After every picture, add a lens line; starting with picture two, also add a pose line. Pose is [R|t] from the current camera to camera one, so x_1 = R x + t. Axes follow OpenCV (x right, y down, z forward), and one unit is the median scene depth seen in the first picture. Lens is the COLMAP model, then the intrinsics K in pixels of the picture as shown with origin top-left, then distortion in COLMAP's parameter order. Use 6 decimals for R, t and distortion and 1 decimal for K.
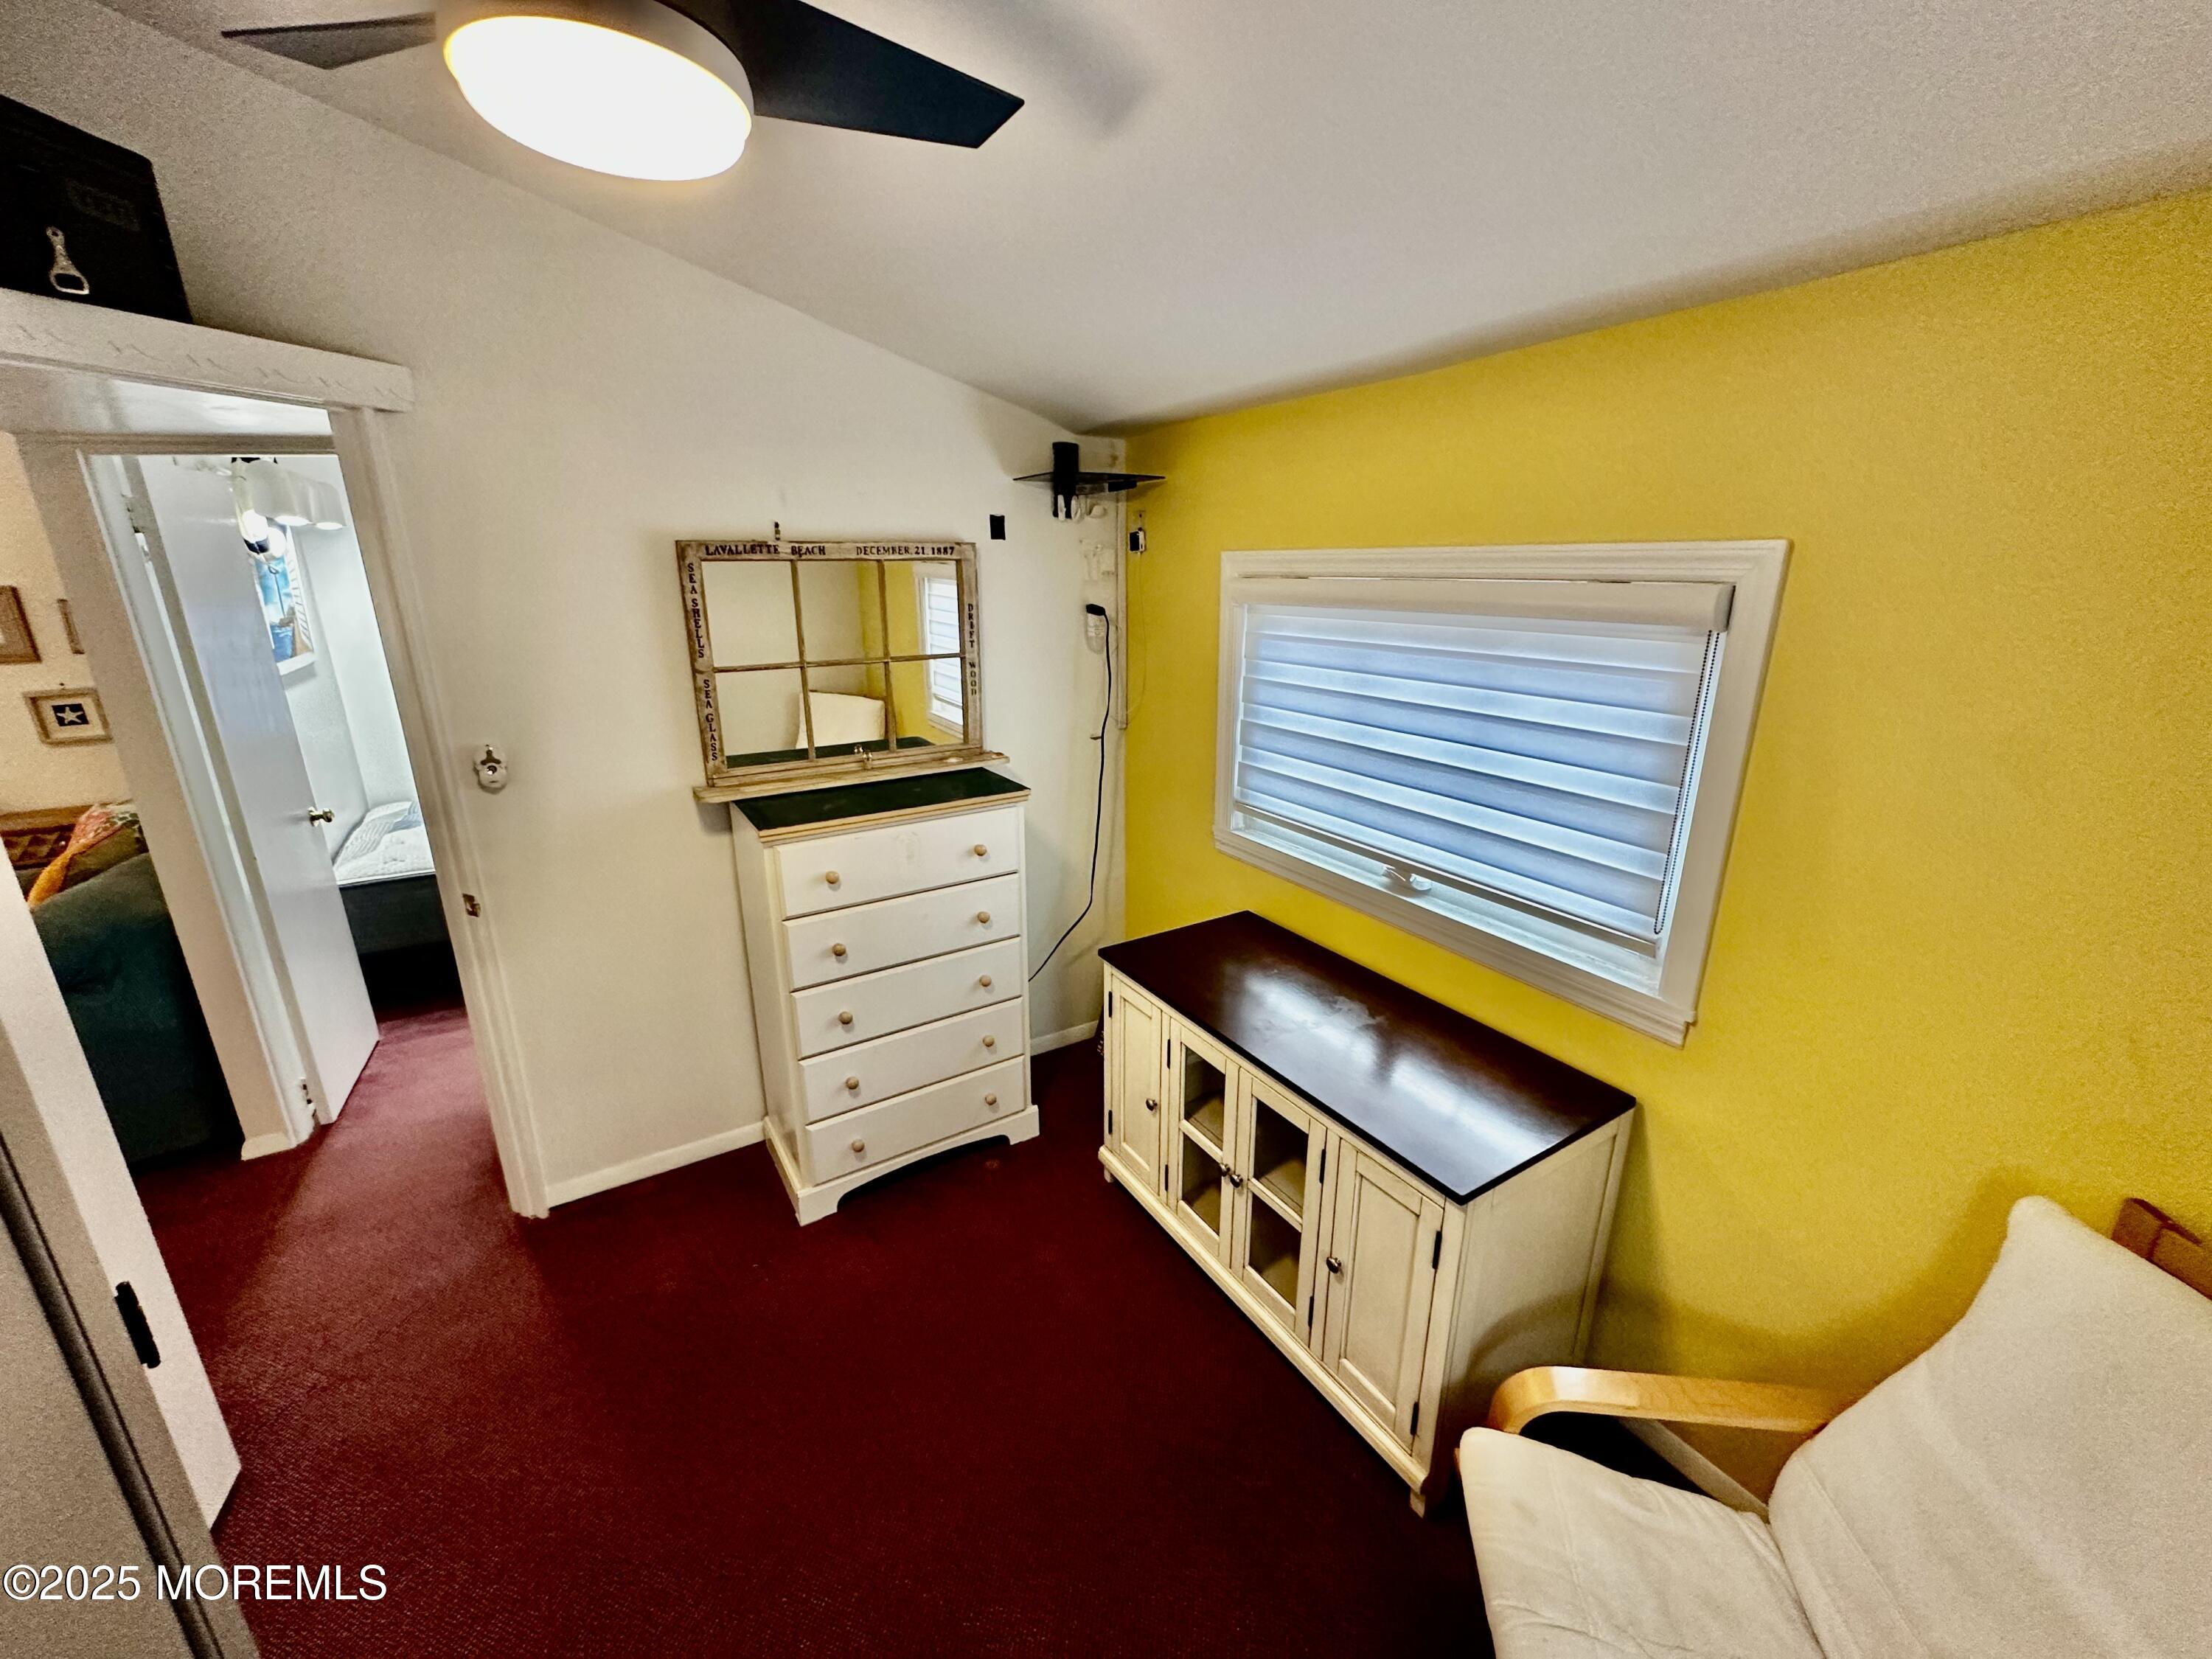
lens RADIAL K [[880.5, 0, 1101.1], [0, 880.5, 824.5], [0, 0, 1]] dist [-0.000938, 0.000515]
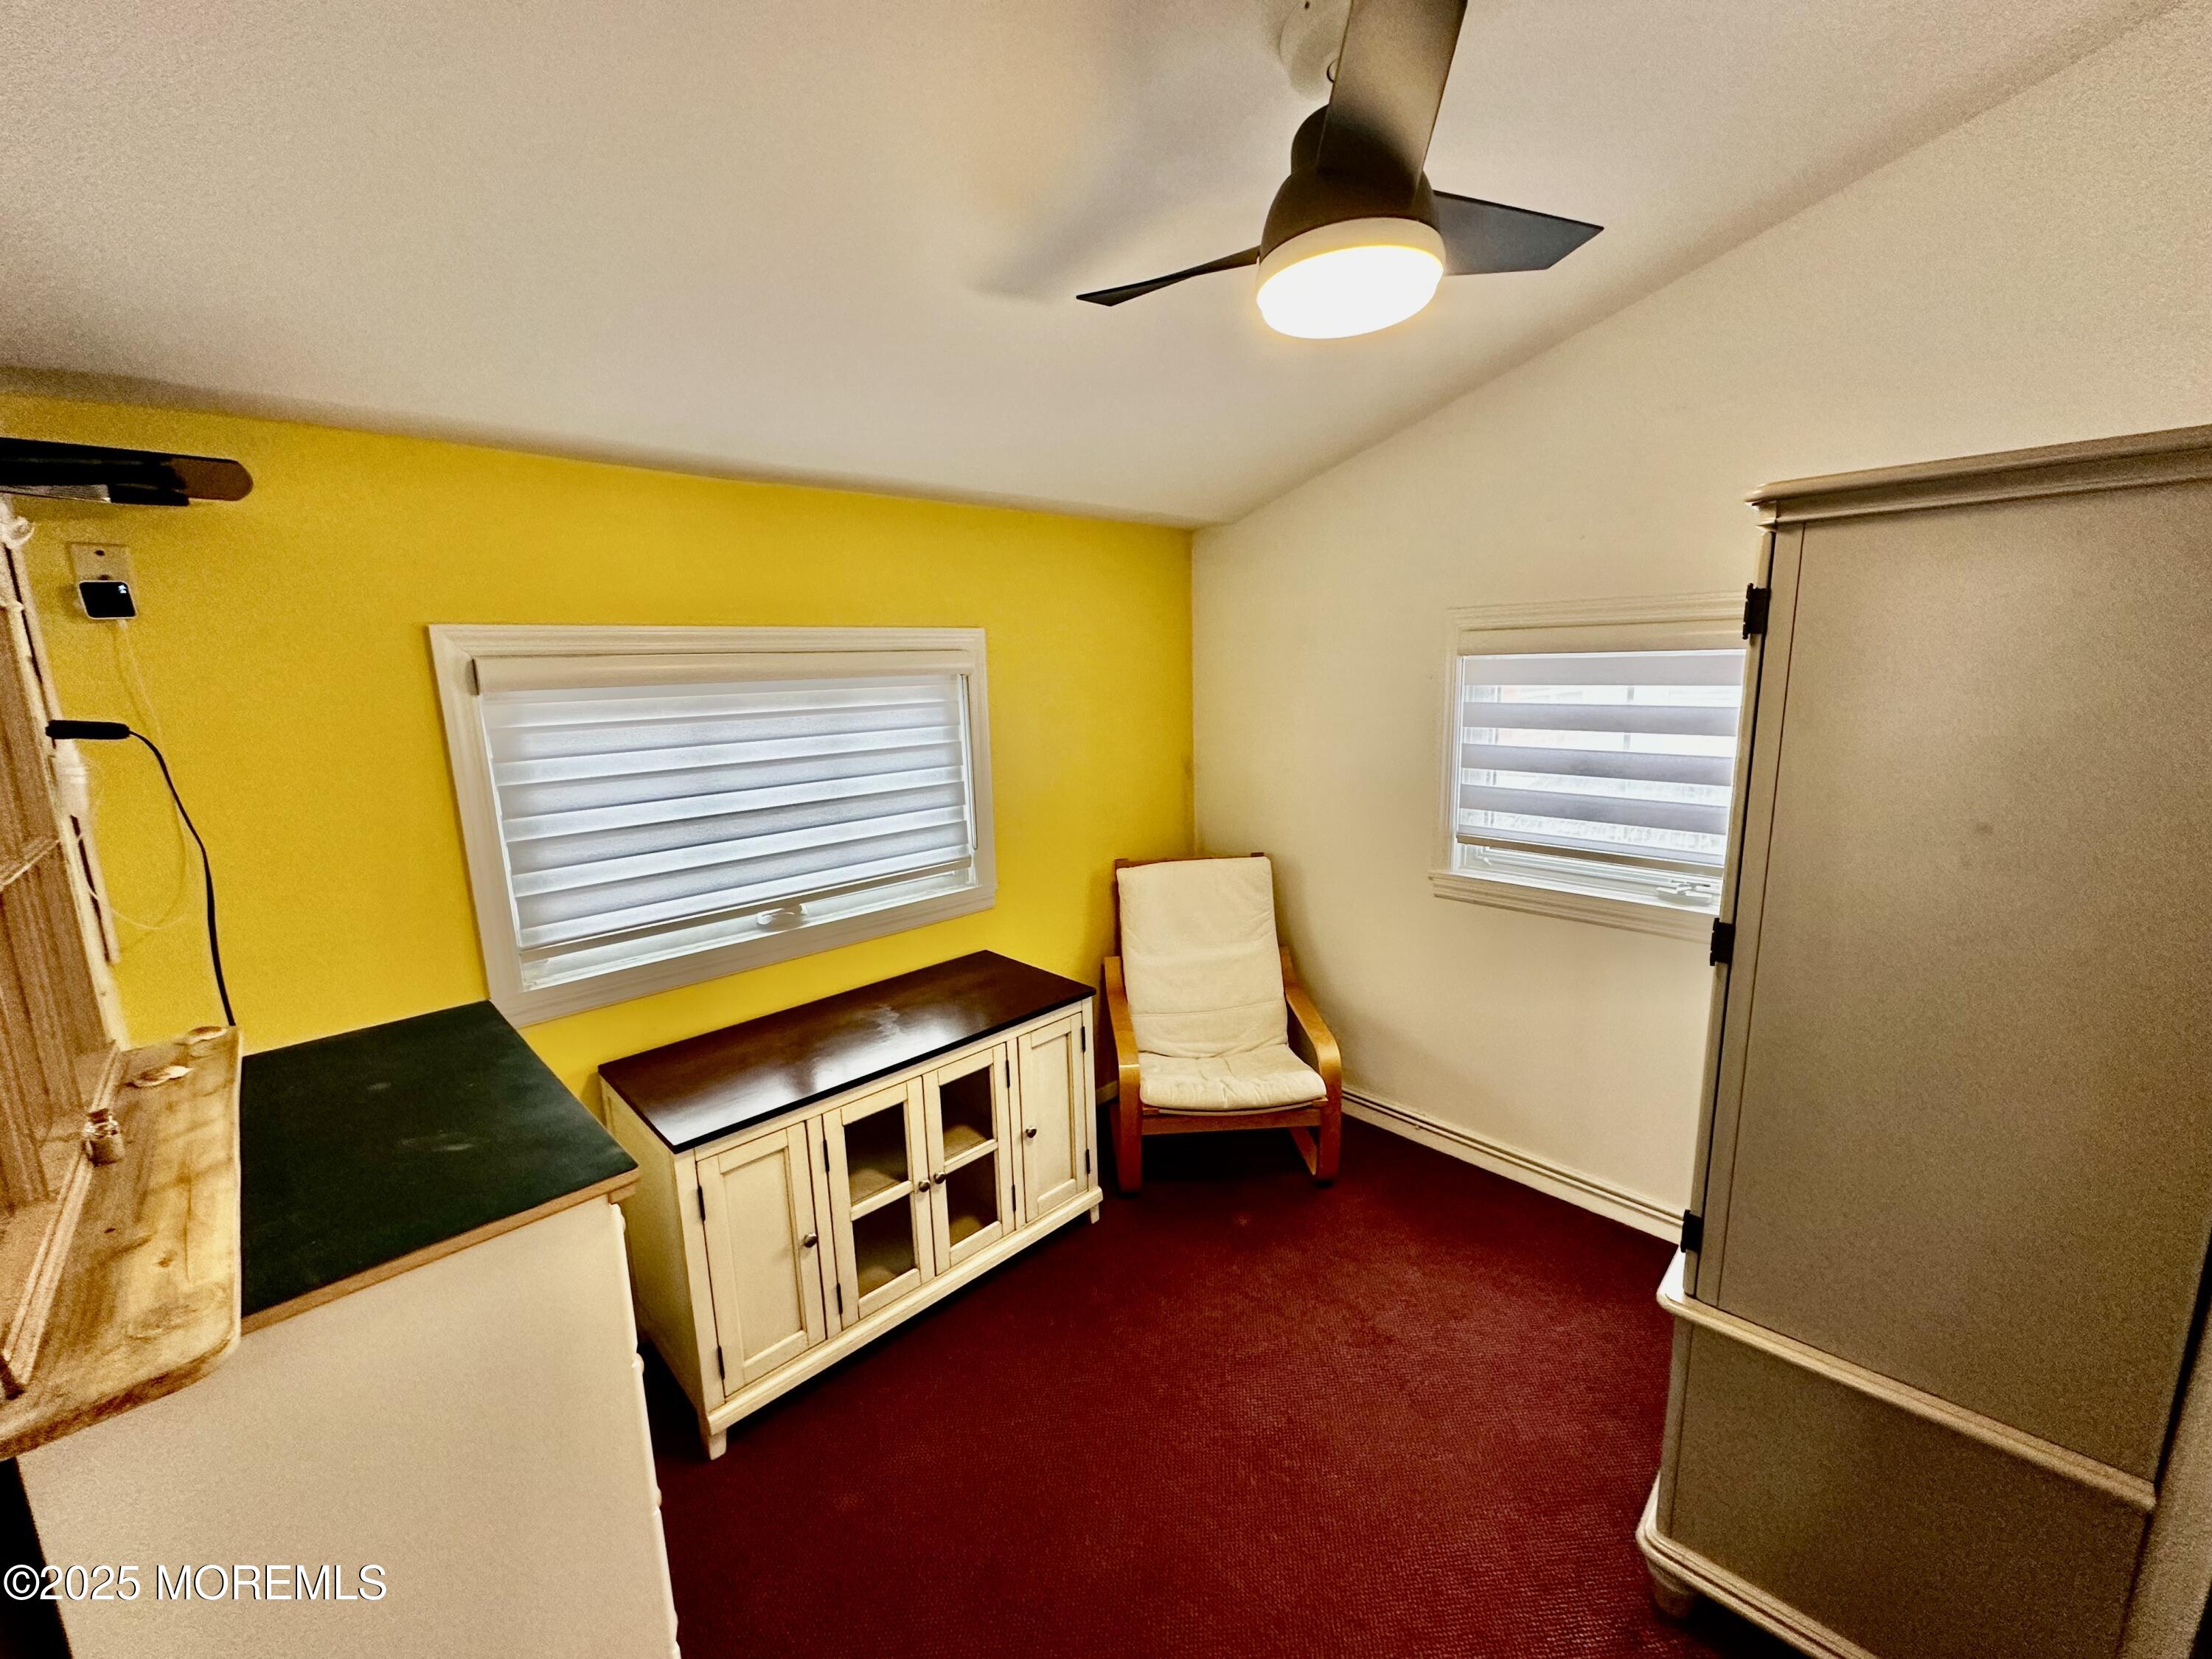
lens RADIAL K [[880.5, 0, 1101.1], [0, 880.5, 824.5], [0, 0, 1]] dist [-0.000938, 0.000515]
pose [[-0.208302, -0.169538, 0.963259, -0.670710], [0.301383, 0.925813, 0.228120, -0.150581], [-0.930472, 0.337828, -0.141753, 0.618993]]
